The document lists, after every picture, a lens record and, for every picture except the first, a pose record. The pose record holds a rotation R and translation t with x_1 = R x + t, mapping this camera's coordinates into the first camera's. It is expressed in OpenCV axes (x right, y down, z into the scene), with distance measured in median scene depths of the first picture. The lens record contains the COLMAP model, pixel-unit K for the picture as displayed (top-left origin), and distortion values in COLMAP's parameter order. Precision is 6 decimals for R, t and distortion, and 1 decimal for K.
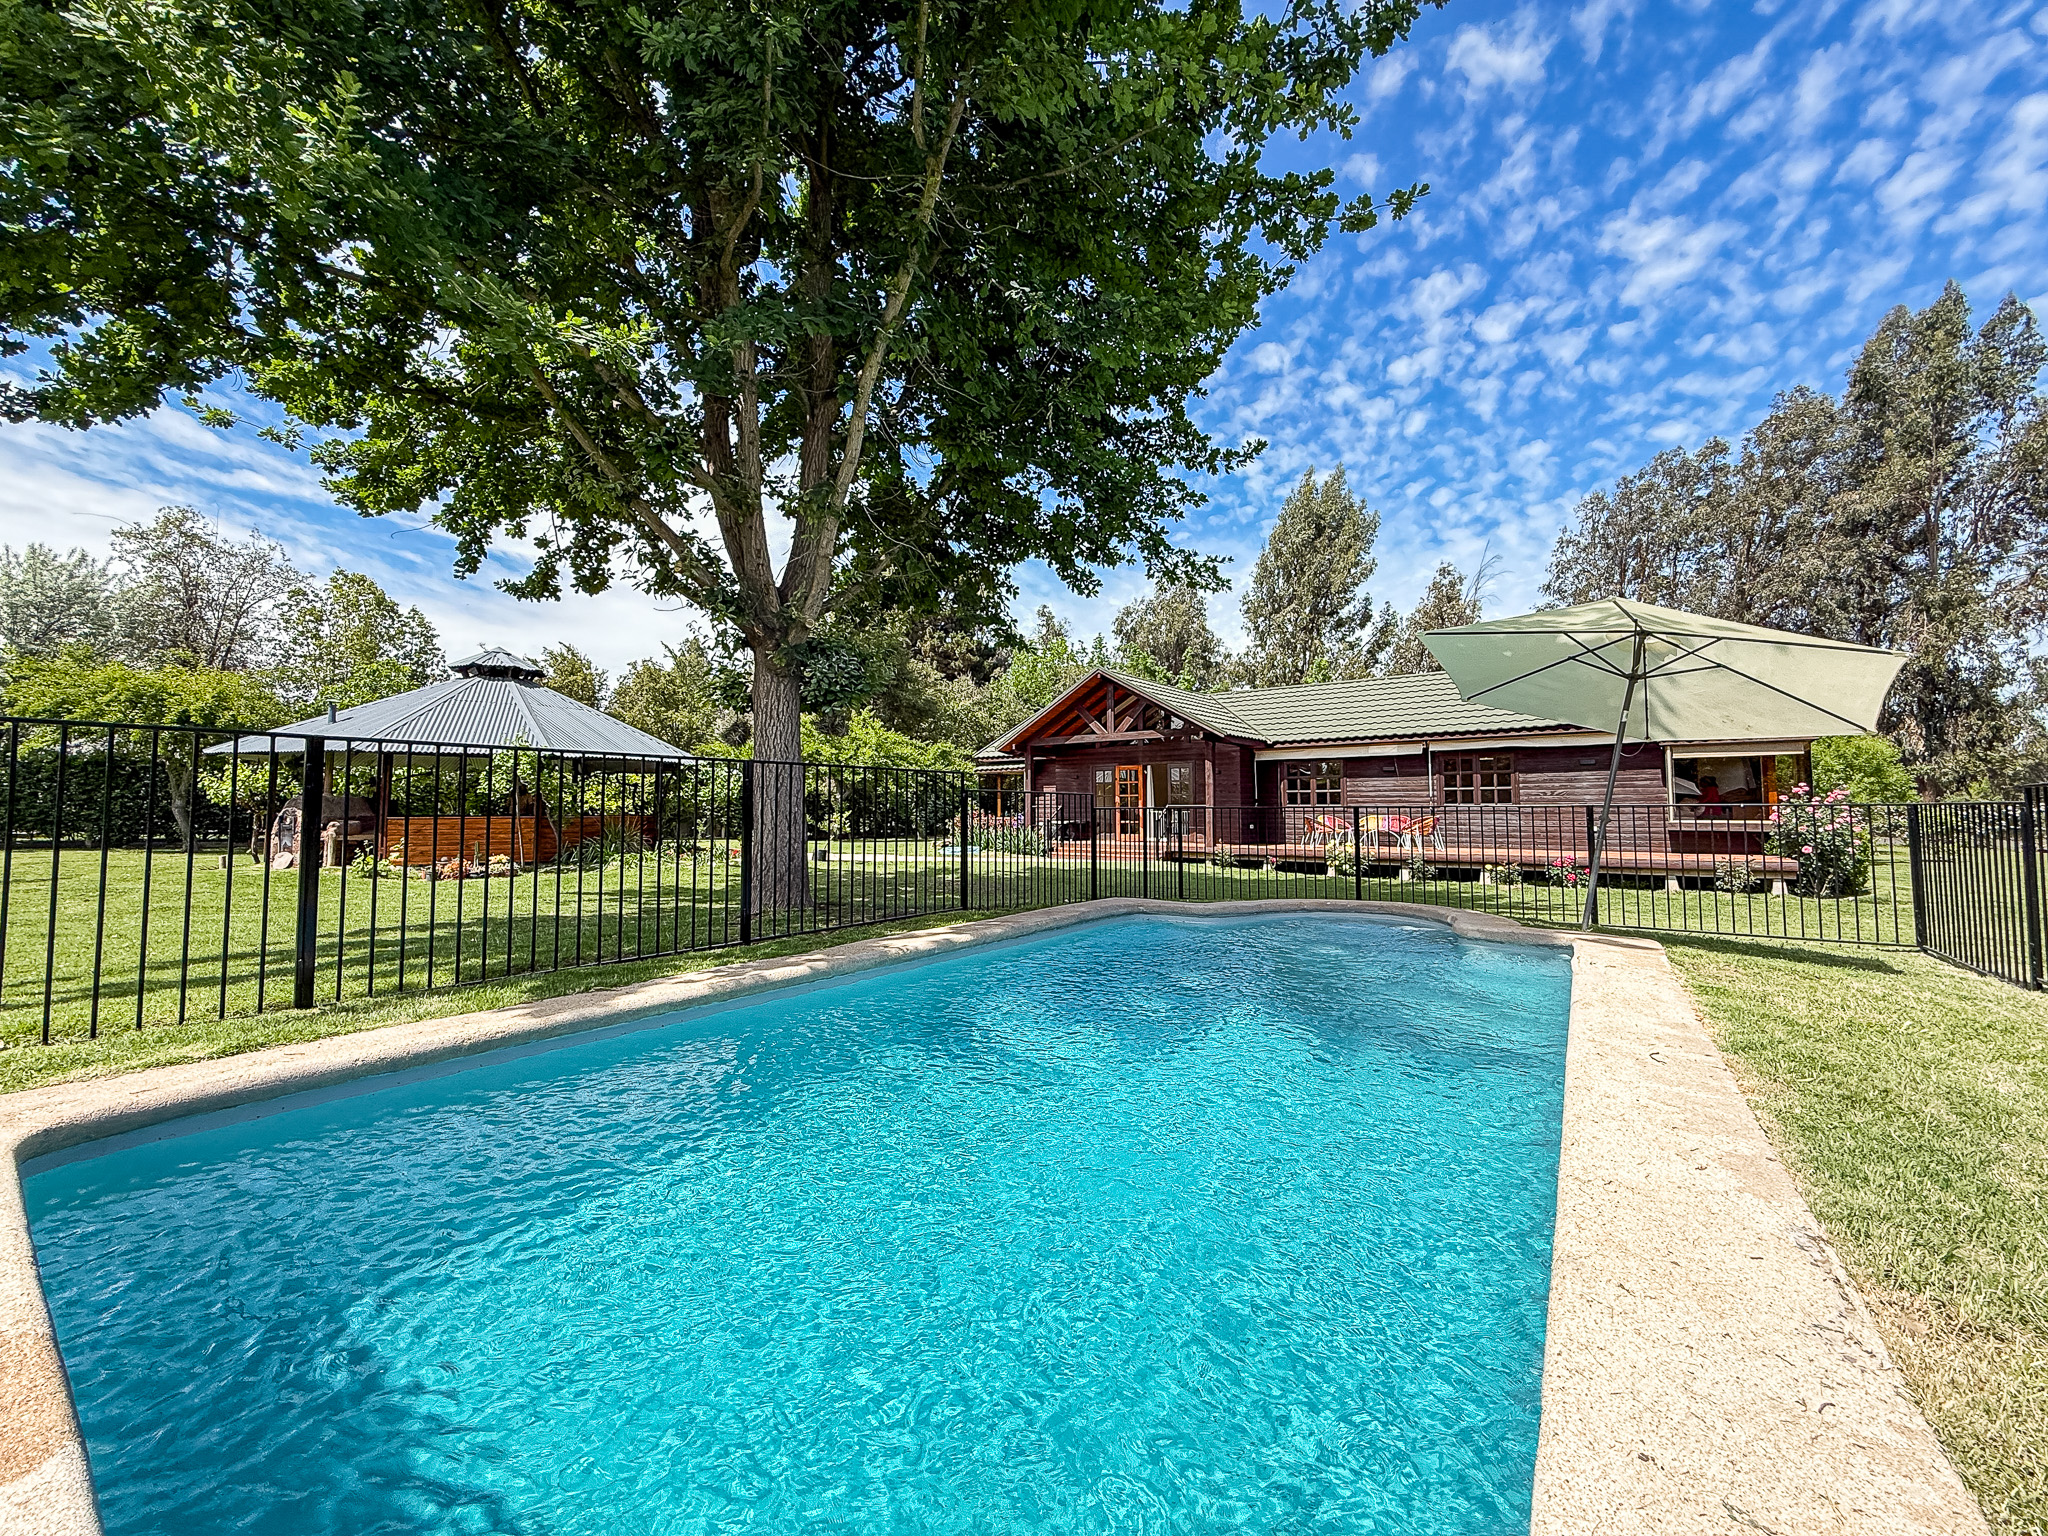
lens RADIAL K [[820.9, 0, 1028.3], [0, 820.9, 763.1], [0, 0, 1]] dist [-0.000737, -0.000384]
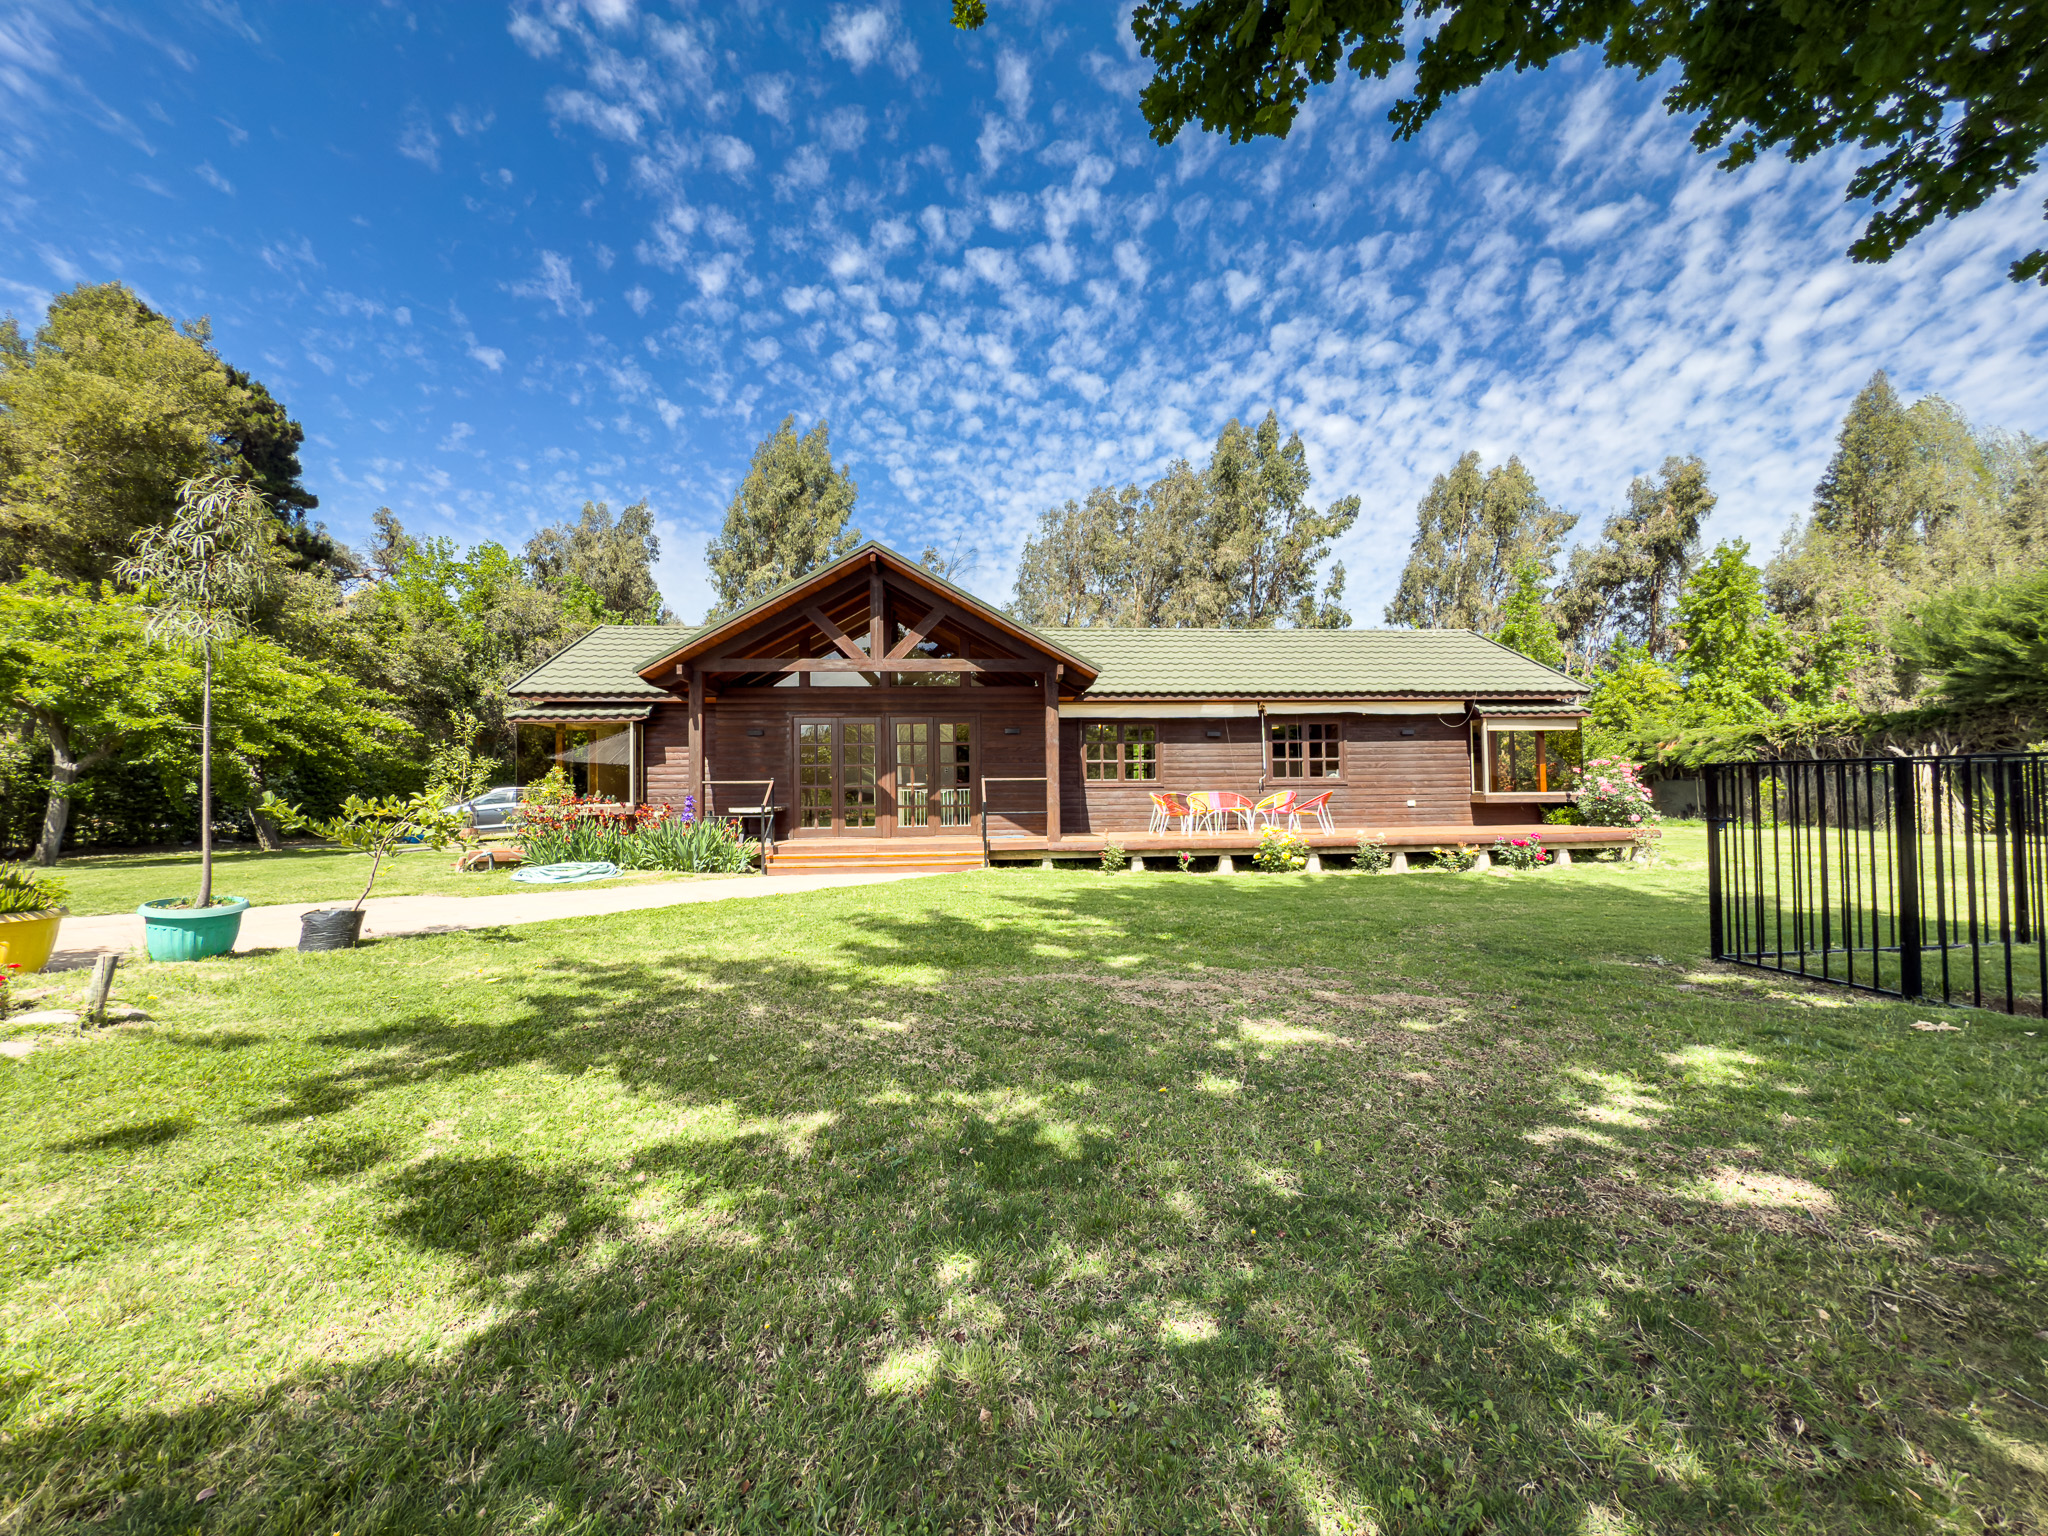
lens RADIAL K [[820.9, 0, 1024.7], [0, 820.9, 770.1], [0, 0, 1]] dist [-0.000737, -0.000384]
pose [[0.733964, 0.012536, 0.679073, -0.250065], [-0.027042, 0.999576, 0.010775, 0.040047], [-0.678650, -0.026272, 0.733992, 0.555288]]
